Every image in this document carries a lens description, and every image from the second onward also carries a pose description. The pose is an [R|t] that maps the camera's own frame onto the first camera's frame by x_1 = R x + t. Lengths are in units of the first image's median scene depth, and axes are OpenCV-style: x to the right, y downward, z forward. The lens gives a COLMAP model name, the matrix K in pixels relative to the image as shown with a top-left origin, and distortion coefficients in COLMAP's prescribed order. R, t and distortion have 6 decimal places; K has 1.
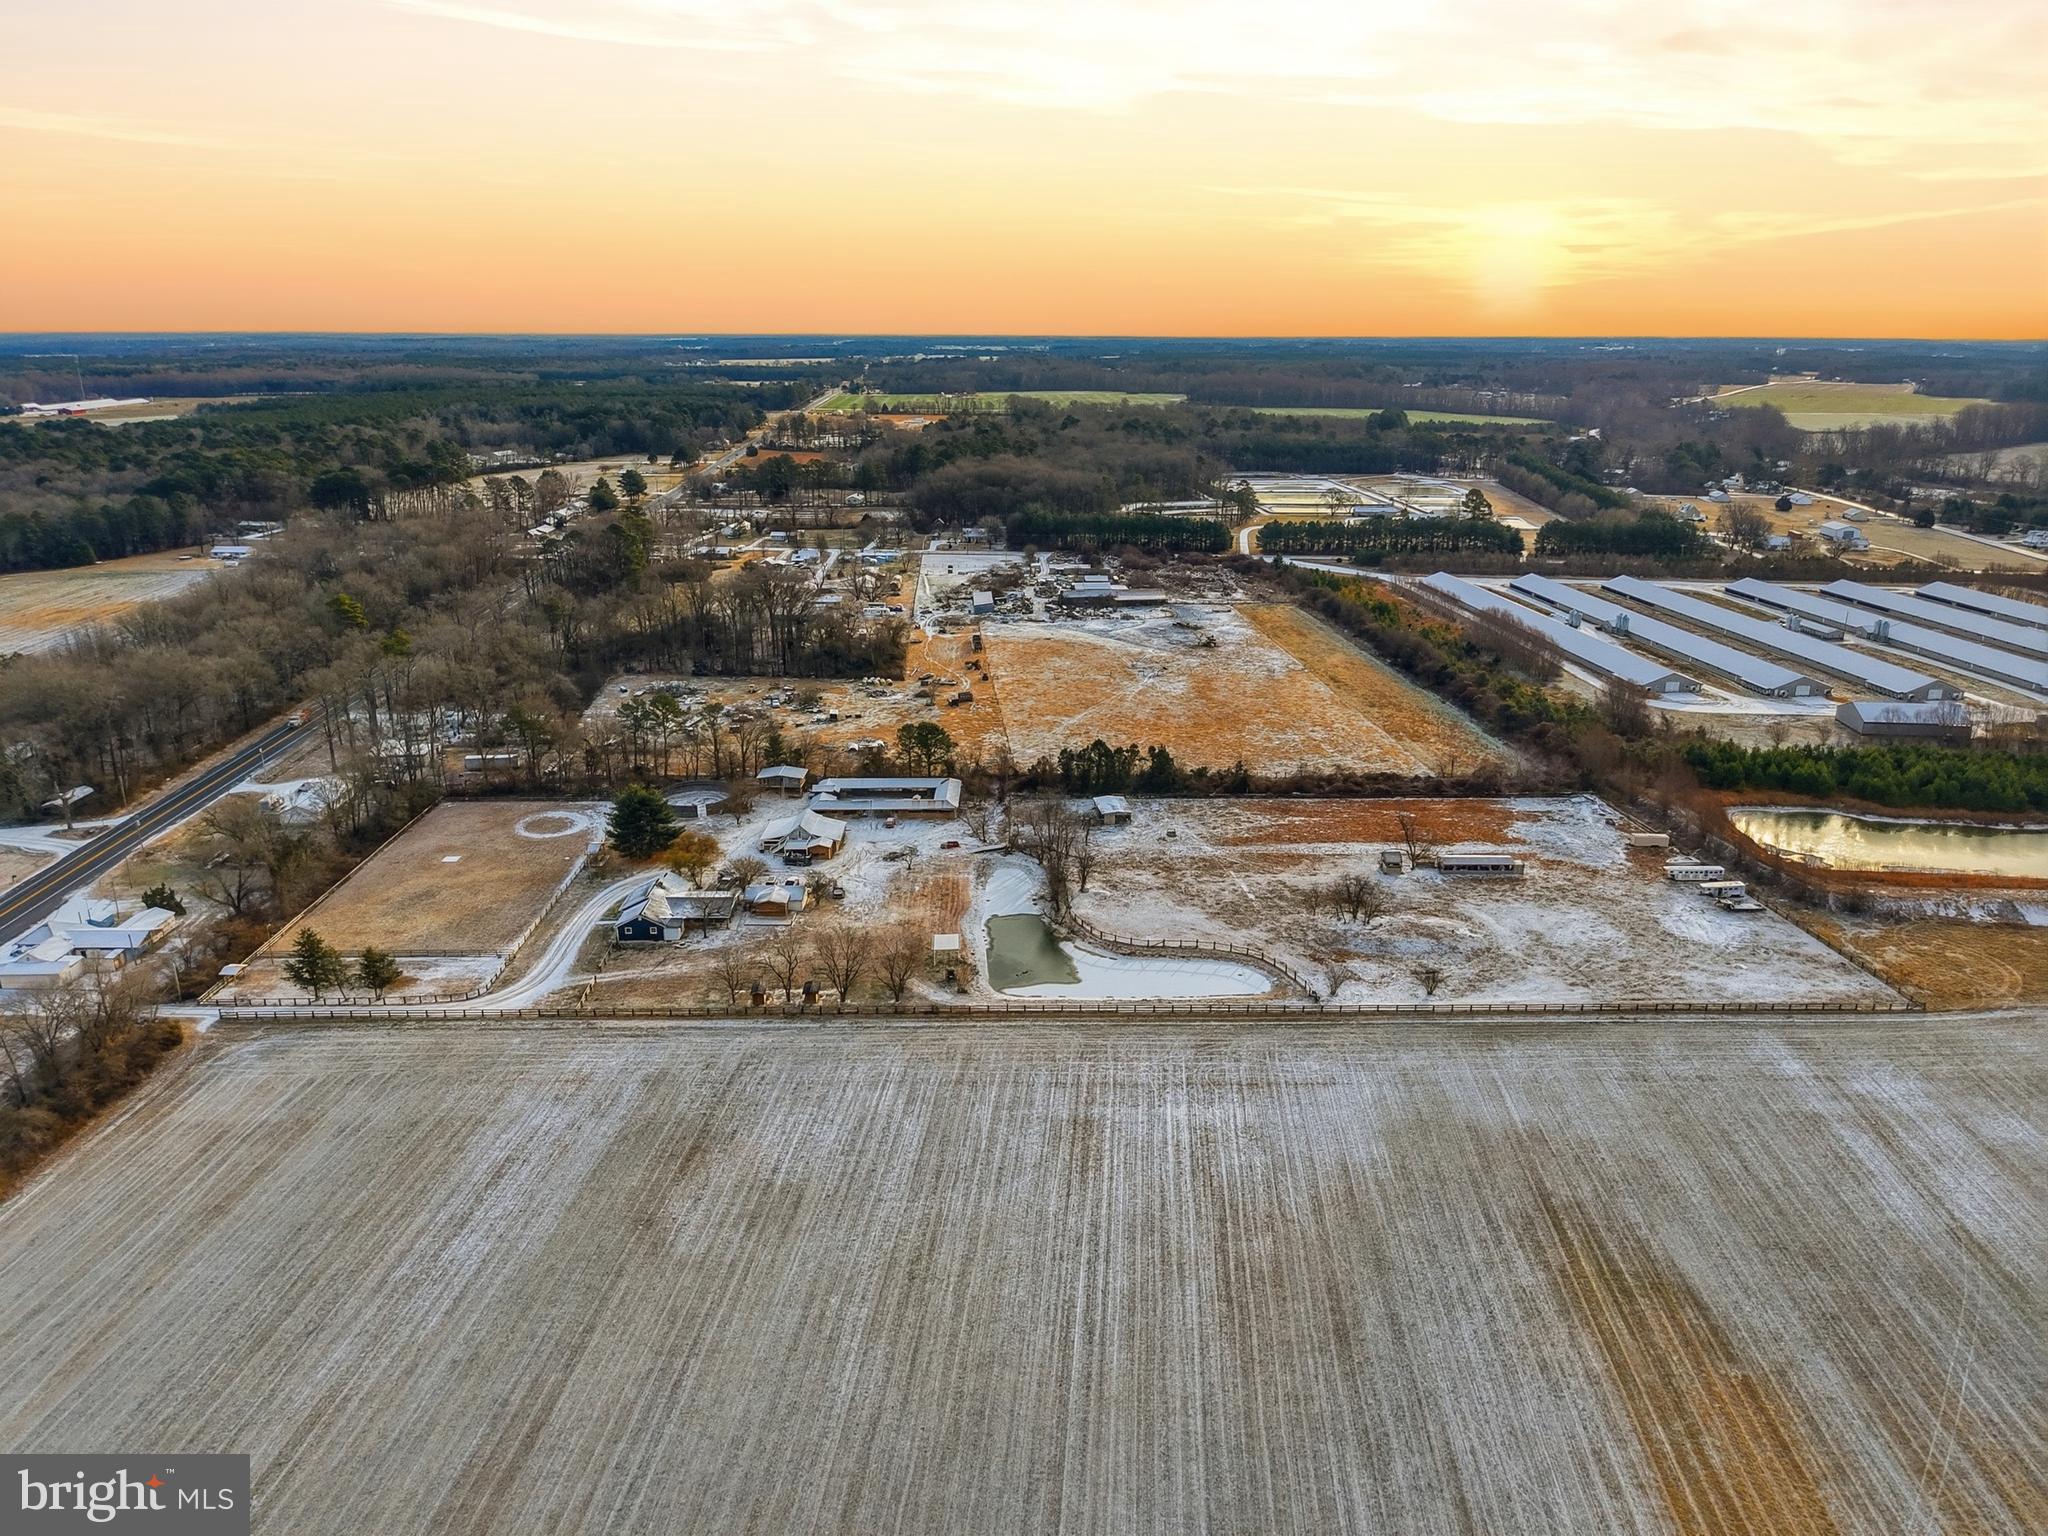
lens RADIAL K [[1368.2, 0, 1029.1], [0, 1368.2, 753.2], [0, 0, 1]] dist [0.025651, -0.029285]
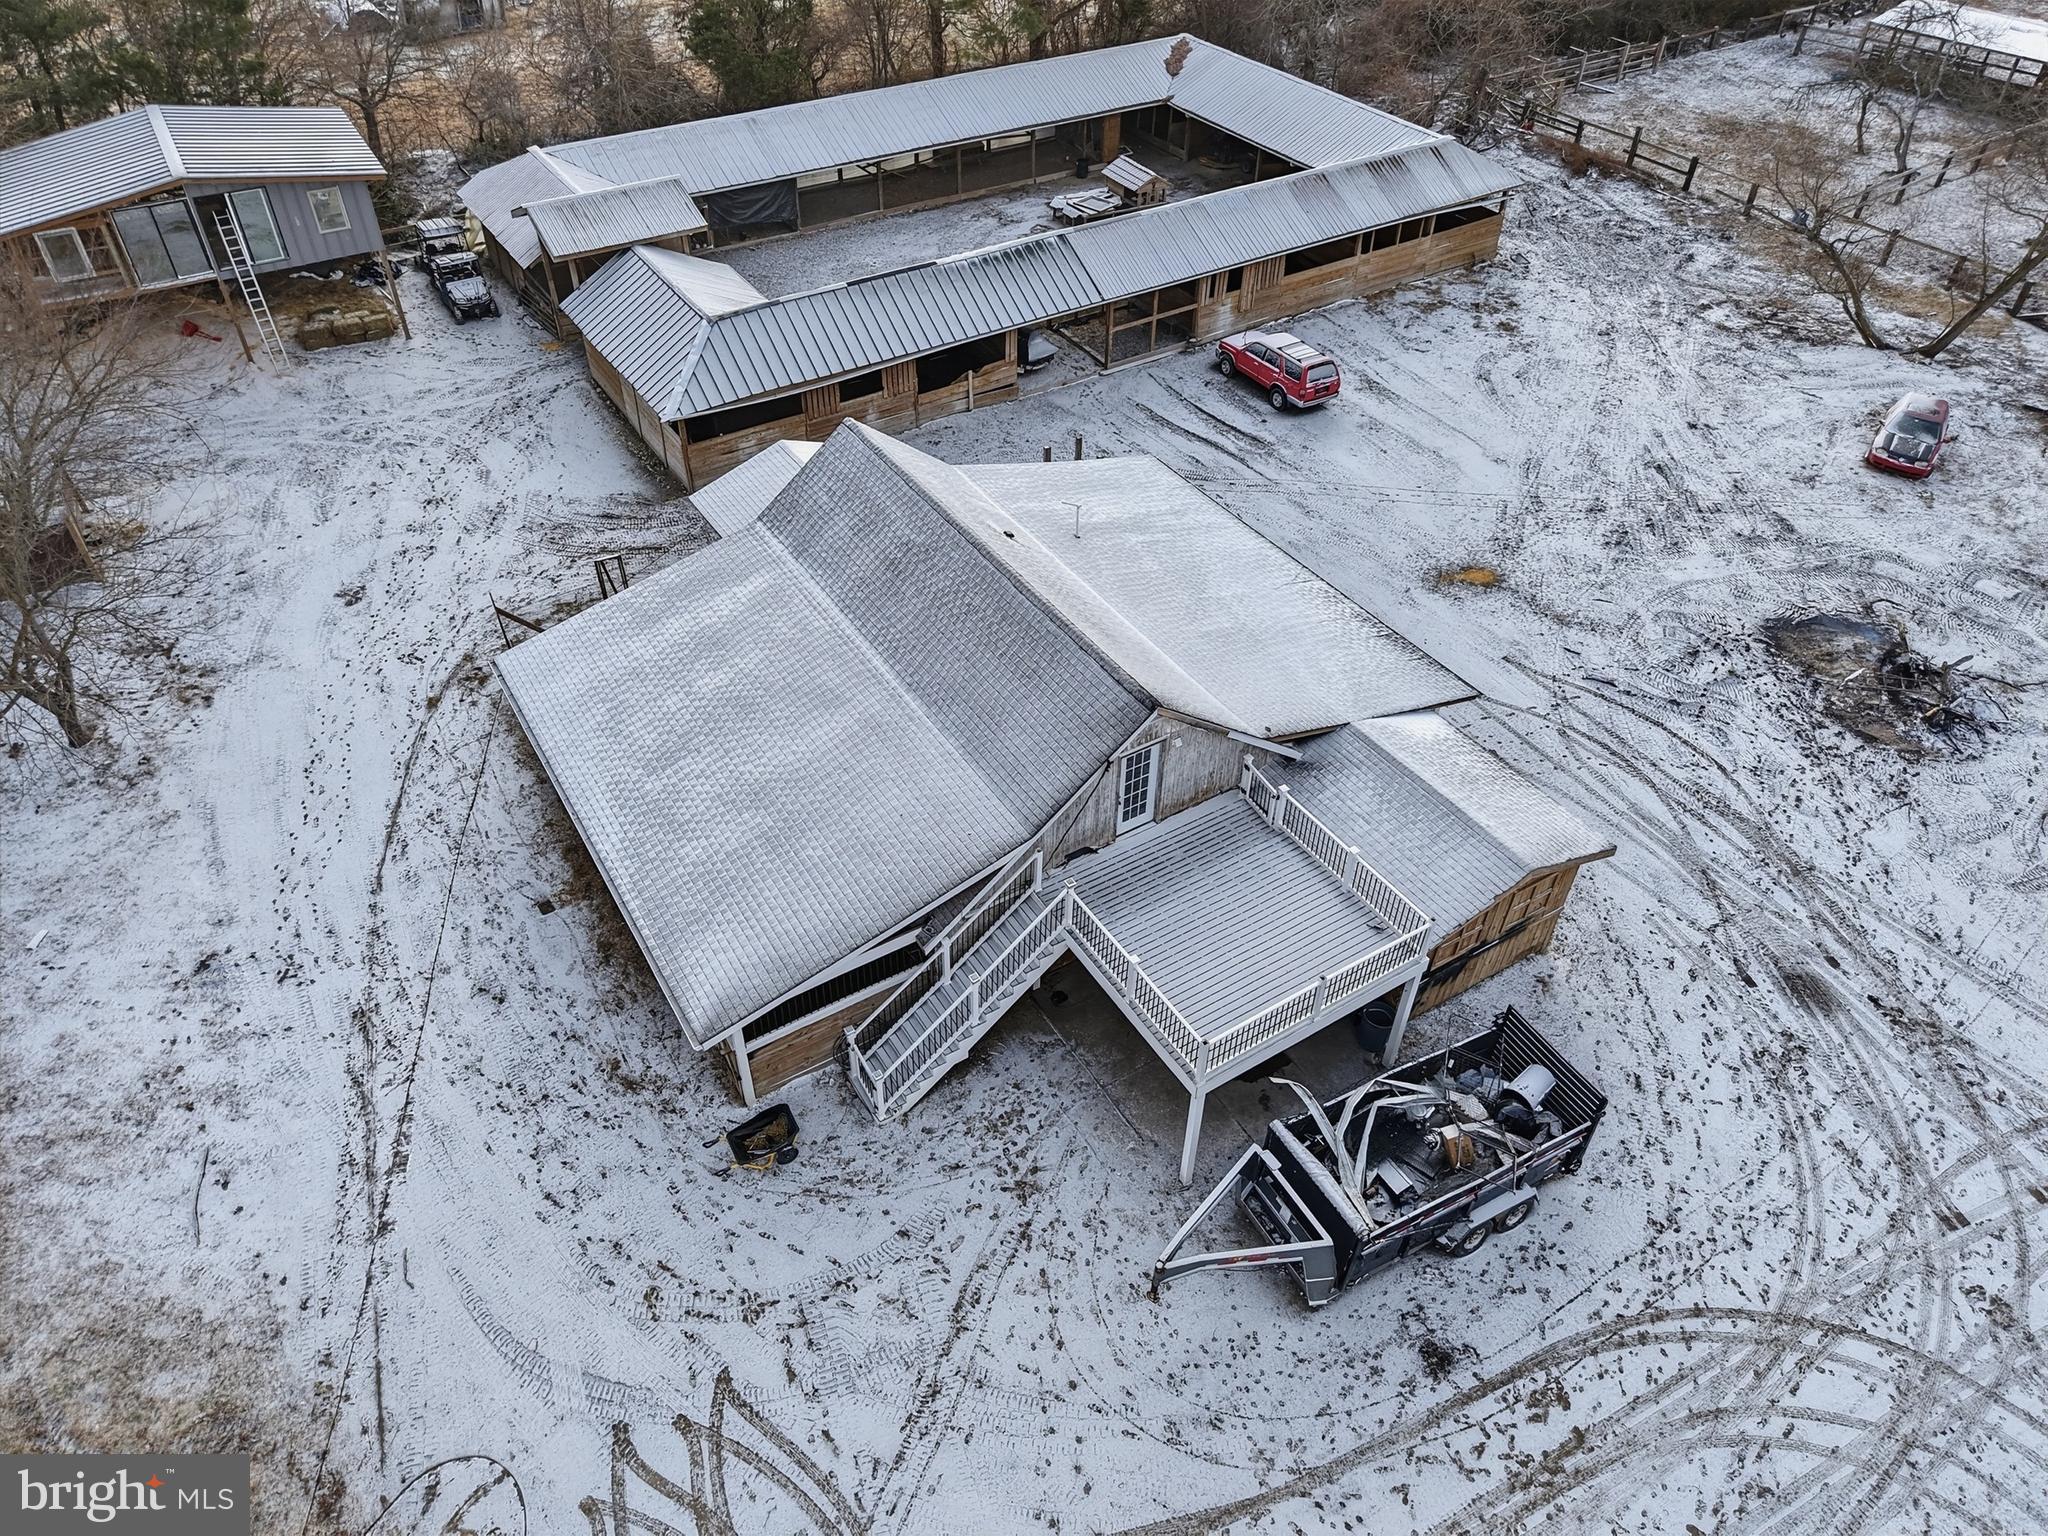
lens RADIAL K [[1368.2, 0, 1022.6], [0, 1368.2, 765.2], [0, 0, 1]] dist [0.025651, -0.029285]
pose [[0.846854, -0.349903, 0.400508, -0.231122], [0.148935, 0.878981, 0.453003, 0.022087], [-0.510546, -0.323977, 0.796481, 1.045640]]
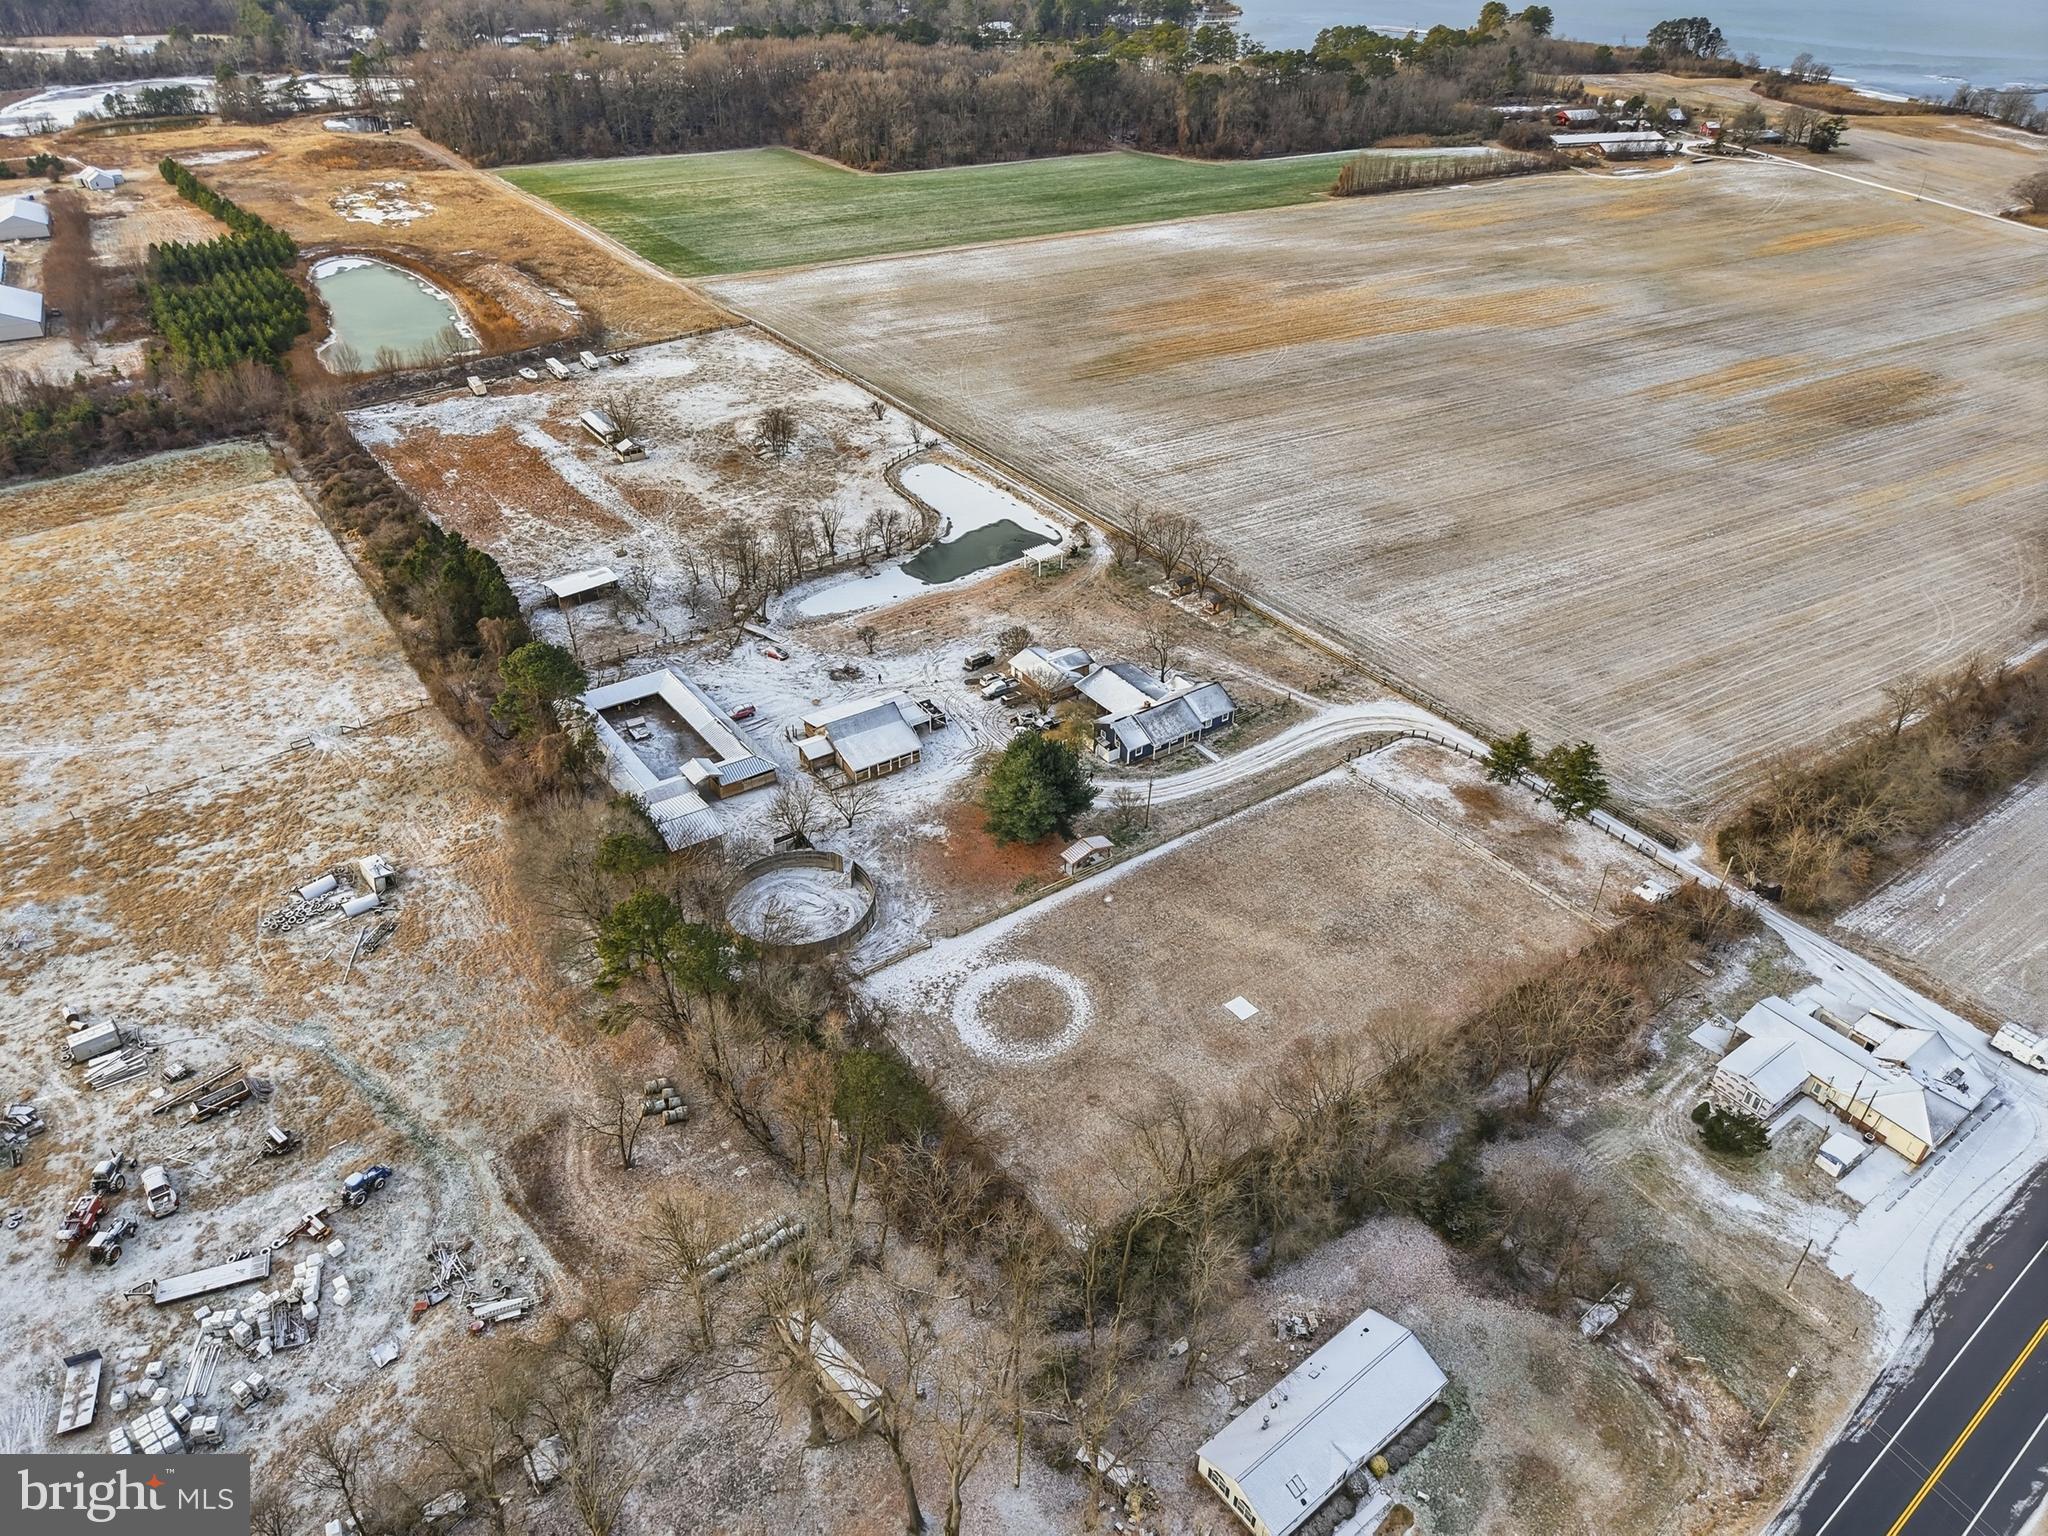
lens RADIAL K [[1368.2, 0, 1025.7], [0, 1368.2, 763.9], [0, 0, 1]] dist [0.025651, -0.029285]
pose [[-0.569549, -0.472855, 0.672326, -0.764328], [0.225952, 0.696376, 0.681180, -0.423780], [-0.790291, 0.539879, -0.289778, 1.294534]]
